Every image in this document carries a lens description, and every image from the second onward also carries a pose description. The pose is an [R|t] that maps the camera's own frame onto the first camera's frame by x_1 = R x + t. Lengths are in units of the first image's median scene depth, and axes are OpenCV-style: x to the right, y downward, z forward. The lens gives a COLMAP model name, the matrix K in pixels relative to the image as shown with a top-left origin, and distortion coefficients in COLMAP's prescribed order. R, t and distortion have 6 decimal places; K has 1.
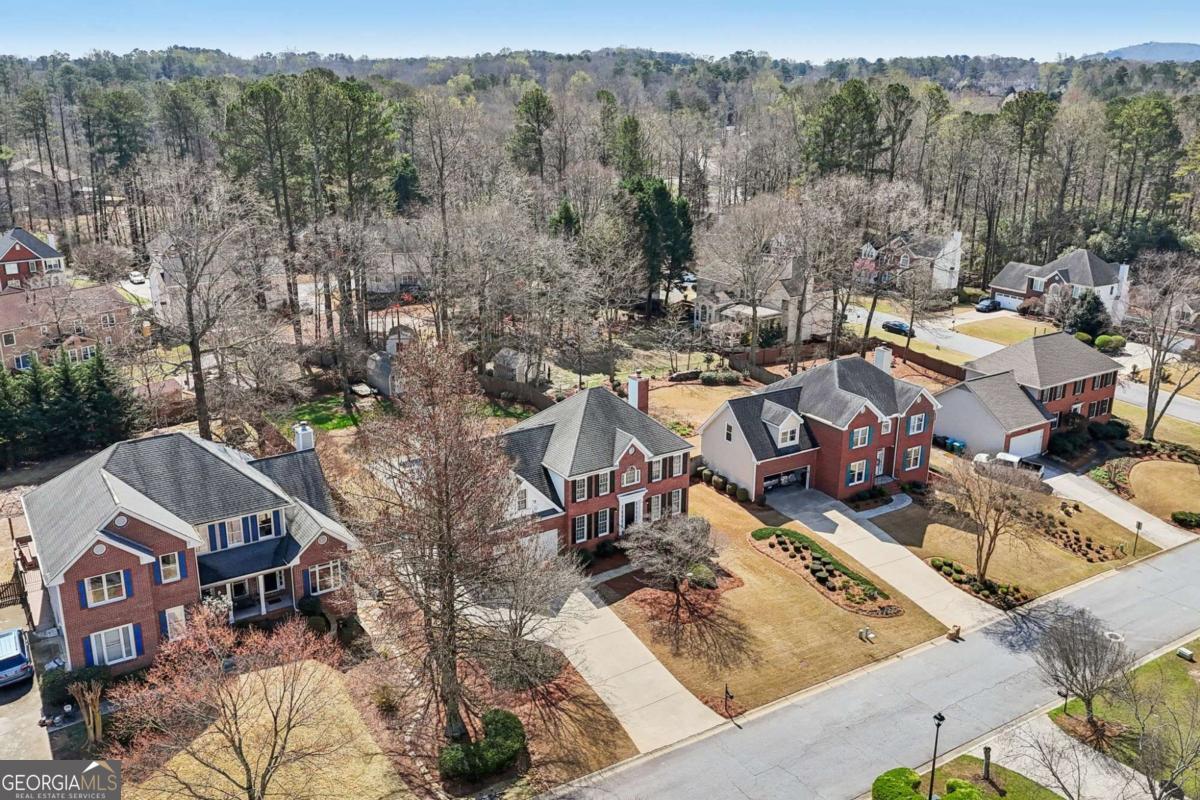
lens RADIAL K [[974.9, 0, 594.3], [0, 974.9, 395.9], [0, 0, 1]] dist [0.033502, -0.004214]
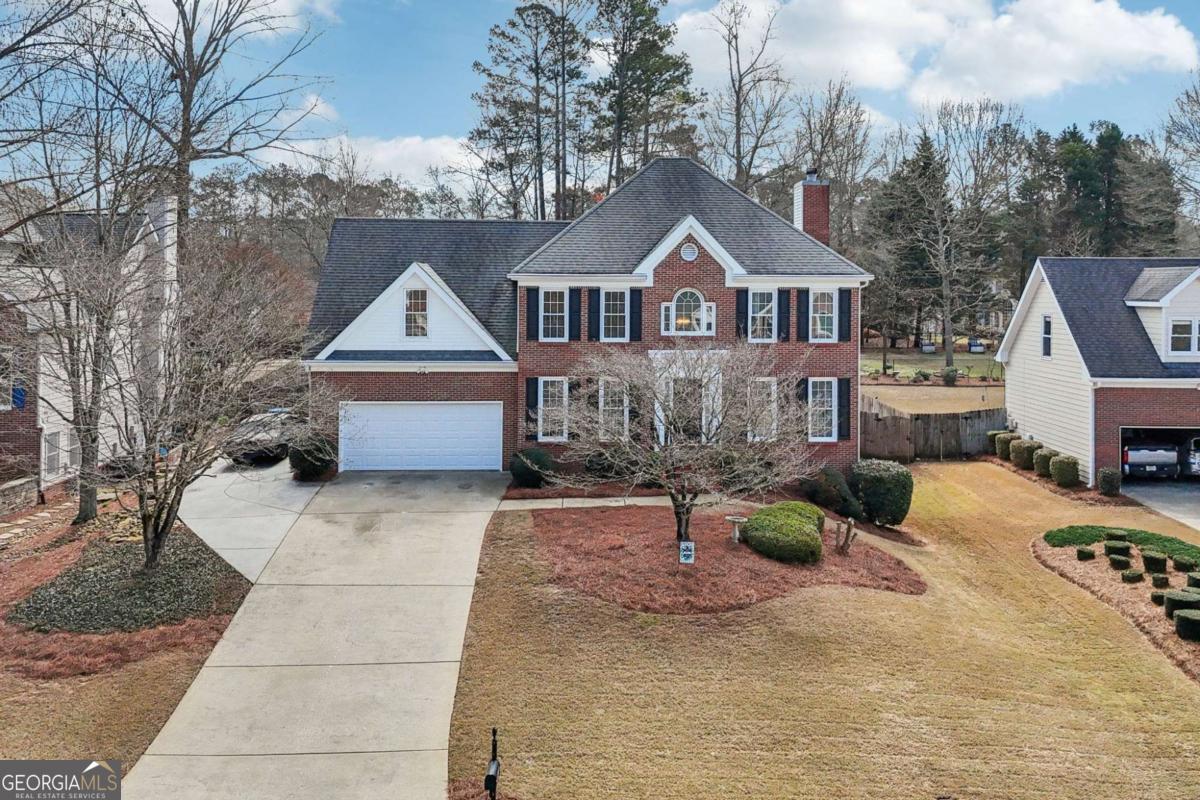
lens RADIAL K [[1030.1, 0, 598.3], [0, 1030.1, 270.1], [0, 0, 1]] dist [0.040392, -0.003278]
pose [[0.855054, -0.015963, -0.518293, 0.242634], [-0.151401, 0.948287, -0.278980, 0.198650], [0.495944, 0.317013, 0.808420, 0.594026]]
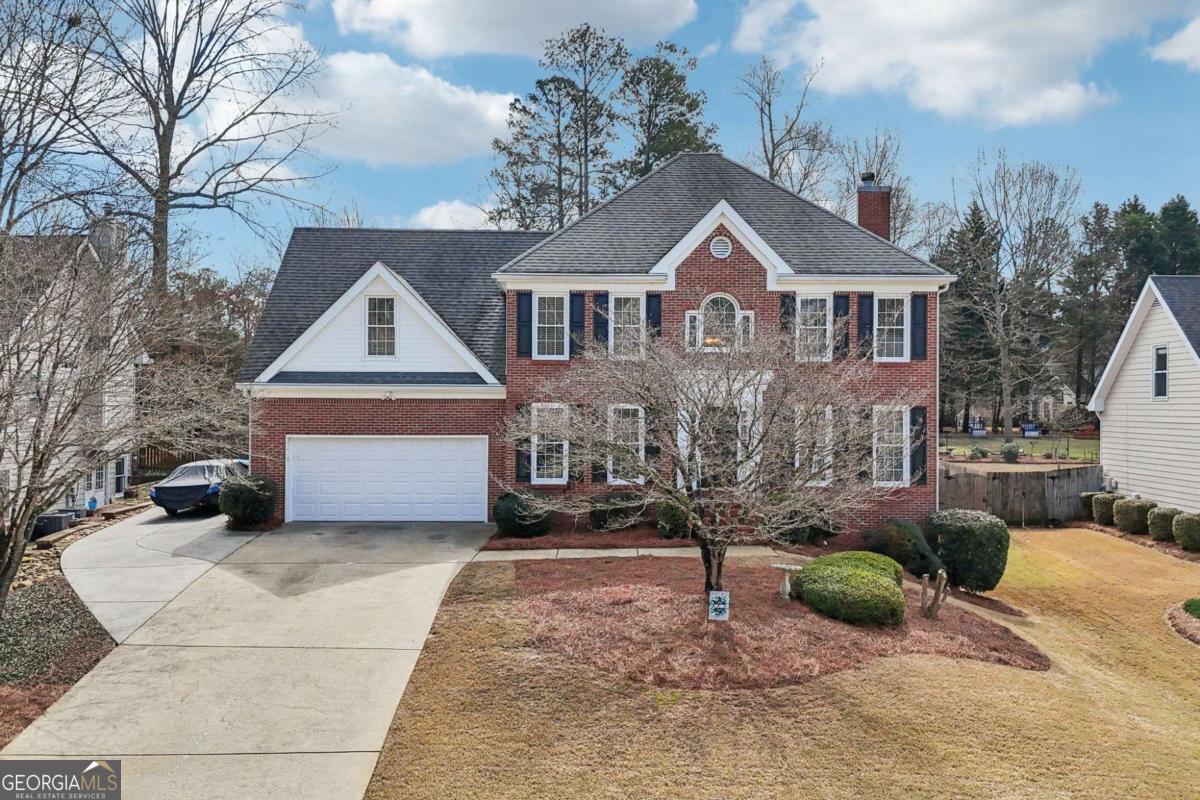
lens RADIAL K [[974.9, 0, 594.3], [0, 974.9, 395.9], [0, 0, 1]] dist [0.033502, -0.004214]
pose [[0.833957, -0.018710, -0.551513, 0.191102], [-0.160283, 0.948125, -0.274532, 0.208690], [0.528039, 0.317346, 0.787697, 0.704724]]
